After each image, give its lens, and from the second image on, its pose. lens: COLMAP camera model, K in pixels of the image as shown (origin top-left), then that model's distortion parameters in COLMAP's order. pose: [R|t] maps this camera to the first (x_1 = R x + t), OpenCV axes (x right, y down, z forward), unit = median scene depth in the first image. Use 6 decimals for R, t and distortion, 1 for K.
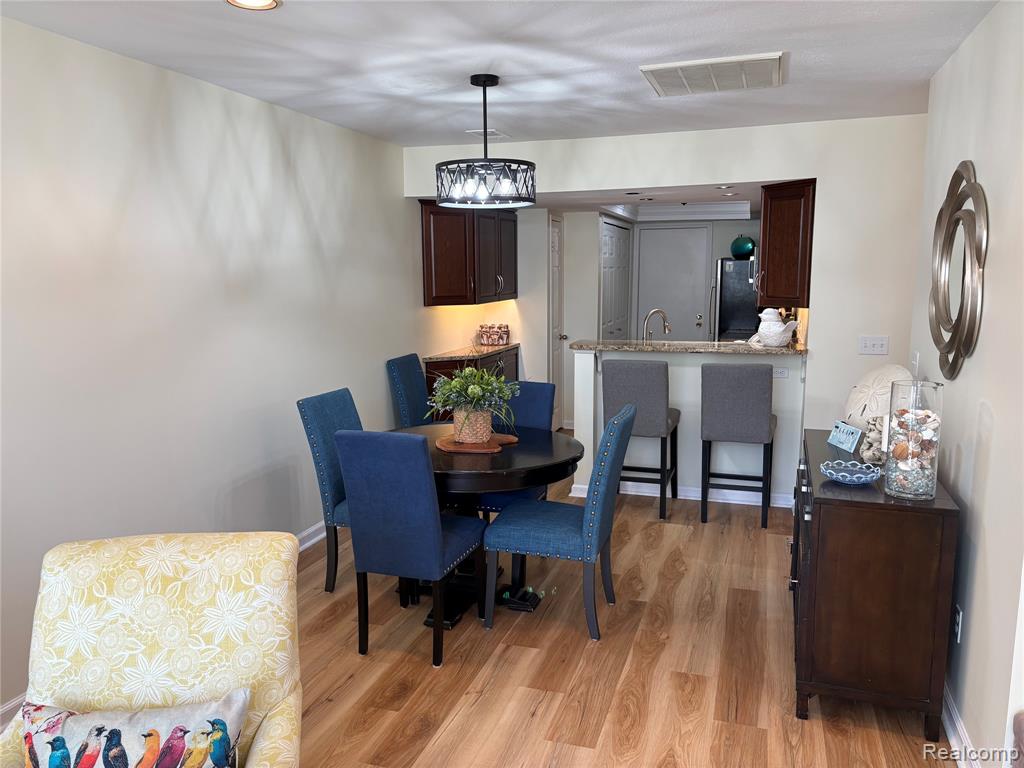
lens RADIAL K [[772.9, 0, 506.9], [0, 772.9, 396.0], [0, 0, 1]] dist [0.054357, -0.058073]
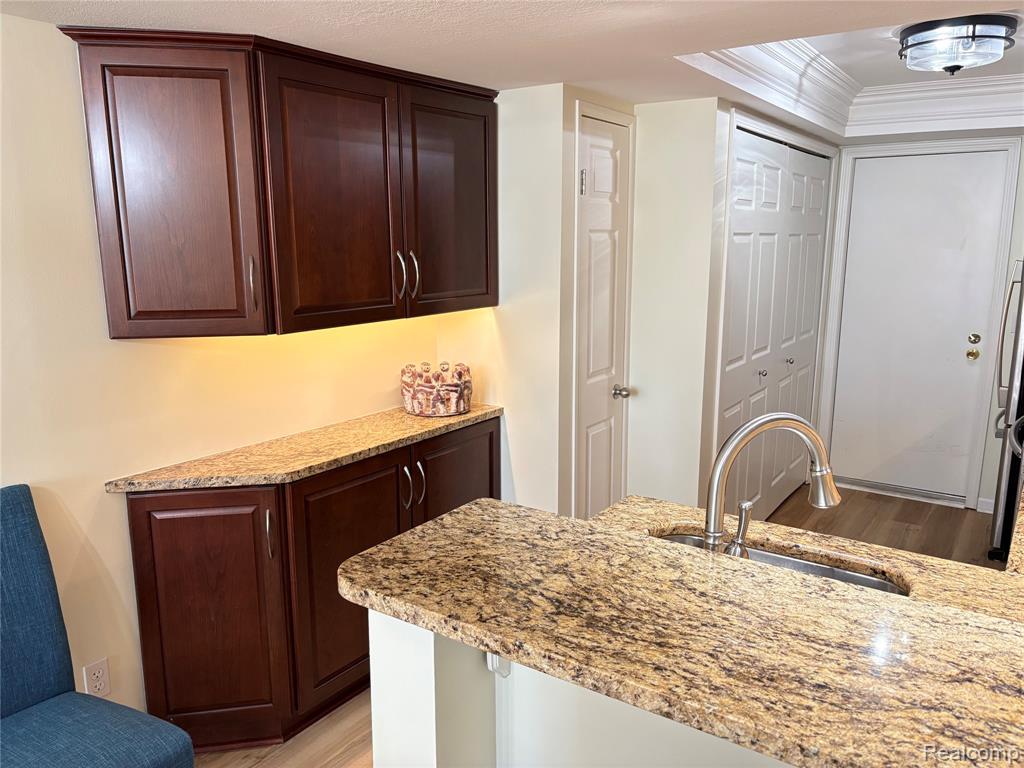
lens RADIAL K [[772.9, 0, 516.2], [0, 772.9, 391.9], [0, 0, 1]] dist [0.054357, -0.058073]
pose [[0.959402, 0.062695, -0.274984, 0.230411], [-0.052569, 0.997645, 0.044049, -0.156693], [0.277099, -0.027805, 0.960439, 0.945176]]
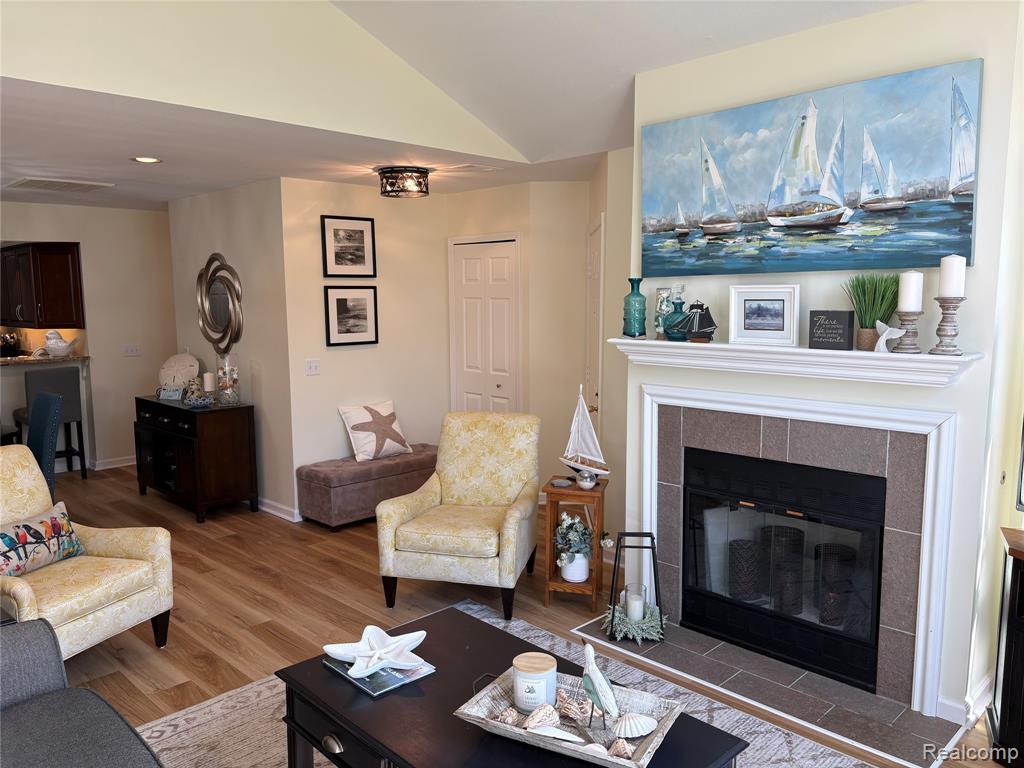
lens RADIAL K [[772.9, 0, 512.5], [0, 772.9, 392.4], [0, 0, 1]] dist [0.054357, -0.058073]
pose [[0.446771, -0.108402, 0.888057, -0.638887], [0.146588, 0.988087, 0.046865, 0.062440], [-0.882558, 0.109240, 0.457339, -0.422671]]
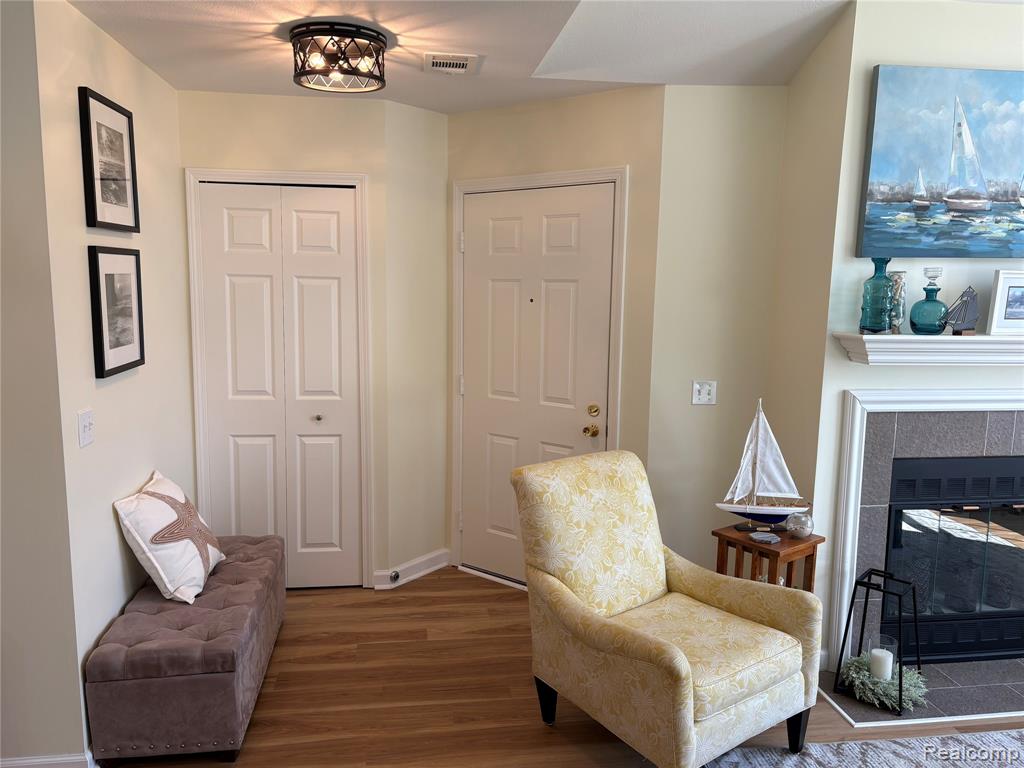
lens RADIAL K [[797.0, 0, 512.0], [0, 797.0, 388.7], [0, 0, 1]] dist [0.042415, -0.037674]
pose [[-0.446933, -0.120129, 0.886465, -0.309525], [0.134594, 0.970632, 0.199394, -0.069617], [-0.884384, 0.208429, -0.417639, 0.407163]]
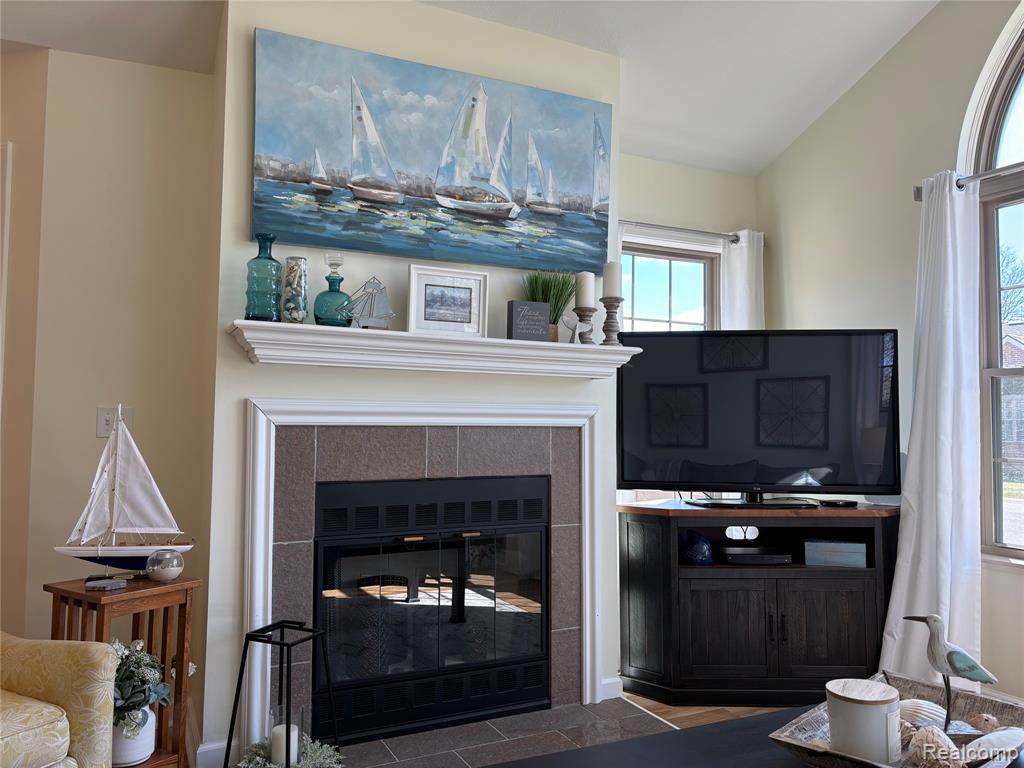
lens RADIAL K [[772.9, 0, 507.5], [0, 772.9, 390.5], [0, 0, 1]] dist [0.054357, -0.058073]
pose [[-0.701753, 0.038241, 0.711394, -0.352507], [0.116045, 0.991358, 0.061182, 0.096599], [-0.702906, 0.125489, -0.700125, 0.109366]]
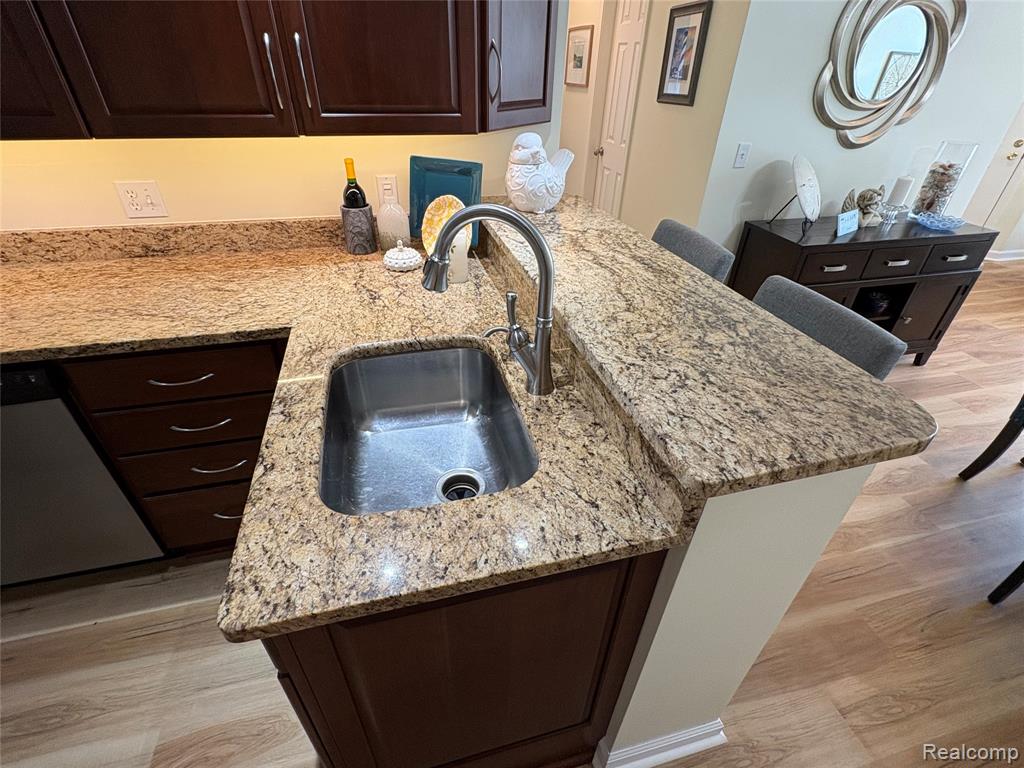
lens RADIAL K [[477.2, 0, 507.1], [0, 477.2, 382.8], [0, 0, 1]] dist [0.001433, 0.002145]
pose [[-0.538773, -0.471975, 0.697827, 0.073653], [0.121351, 0.776213, 0.618682, -0.202987], [-0.833665, 0.418012, -0.360928, 1.353381]]
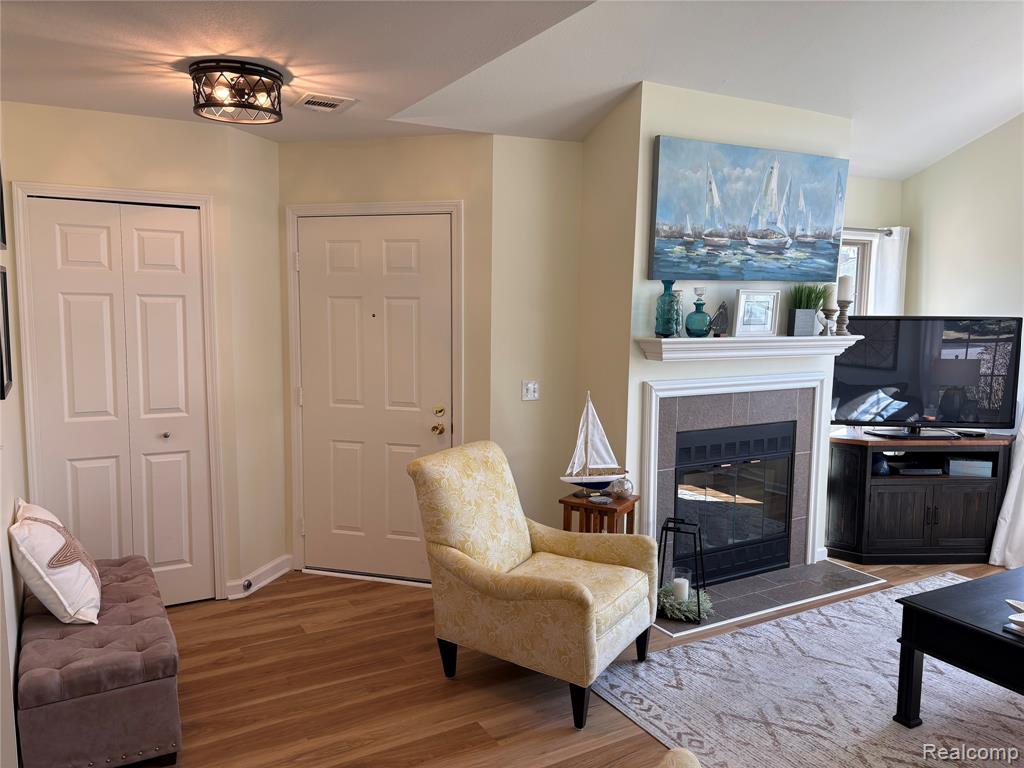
lens RADIAL K [[772.9, 0, 513.0], [0, 772.9, 388.8], [0, 0, 1]] dist [0.054357, -0.058073]
pose [[-0.745076, -0.073465, 0.662921, -0.289032], [0.104799, 0.968675, 0.225136, -0.095281], [-0.658695, 0.237217, -0.714037, 0.587757]]
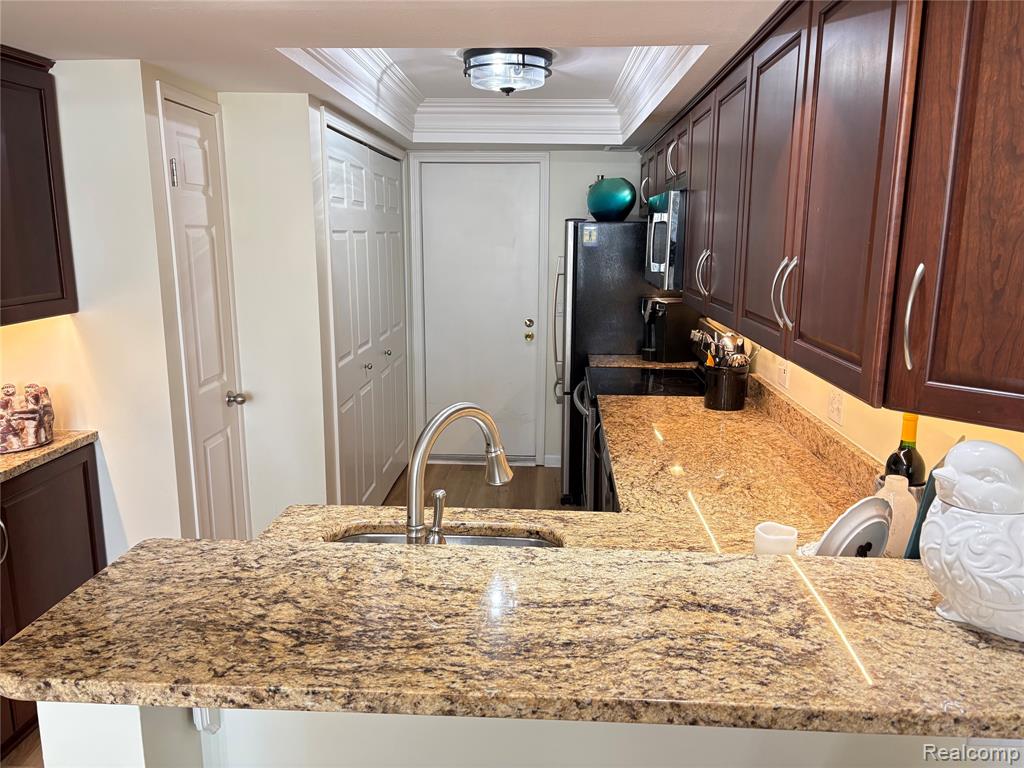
lens RADIAL K [[772.9, 0, 509.6], [0, 772.9, 386.2], [0, 0, 1]] dist [0.054357, -0.058073]
pose [[0.966850, -0.036869, 0.252668, 0.185184], [0.028452, 0.998914, 0.036887, -0.159070], [-0.253753, -0.028475, 0.966850, 0.948204]]
